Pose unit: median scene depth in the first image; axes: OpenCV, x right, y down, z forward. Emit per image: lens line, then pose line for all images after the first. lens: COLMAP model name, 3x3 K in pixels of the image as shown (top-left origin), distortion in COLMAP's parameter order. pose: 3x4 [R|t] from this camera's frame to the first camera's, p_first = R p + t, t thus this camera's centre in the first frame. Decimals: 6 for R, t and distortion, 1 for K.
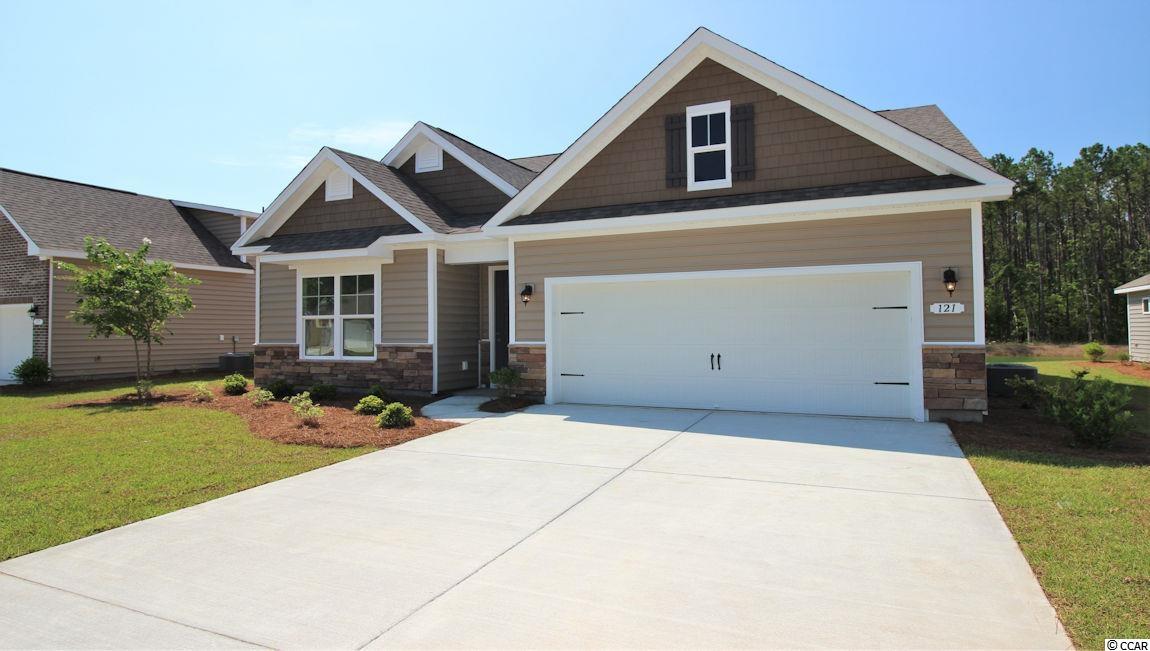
lens RADIAL K [[653.1, 0, 577.5], [0, 653.1, 329.9], [0, 0, 1]] dist [-0.017663, 0.000391]
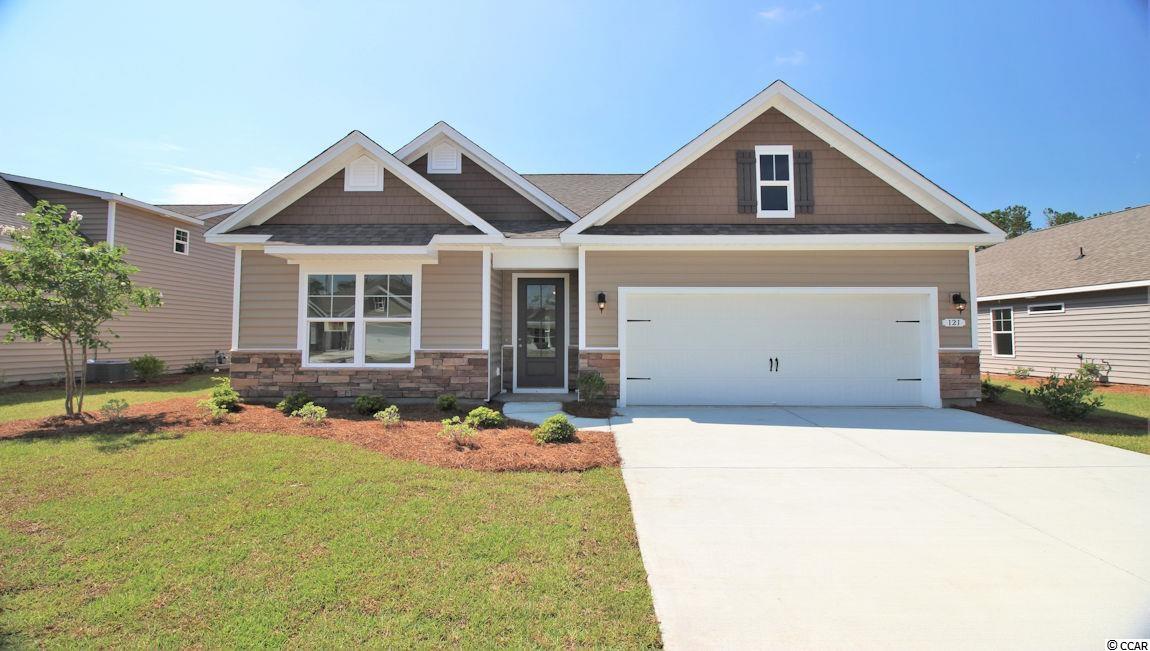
lens RADIAL K [[533.0, 0, 574.8], [0, 533.0, 322.1], [0, 0, 1]] dist [-0.013283, -0.005018]
pose [[0.916557, 0.018198, 0.399490, -0.456086], [-0.007919, 0.999594, -0.027366, 0.001301], [-0.399826, 0.021919, 0.916329, 0.242310]]
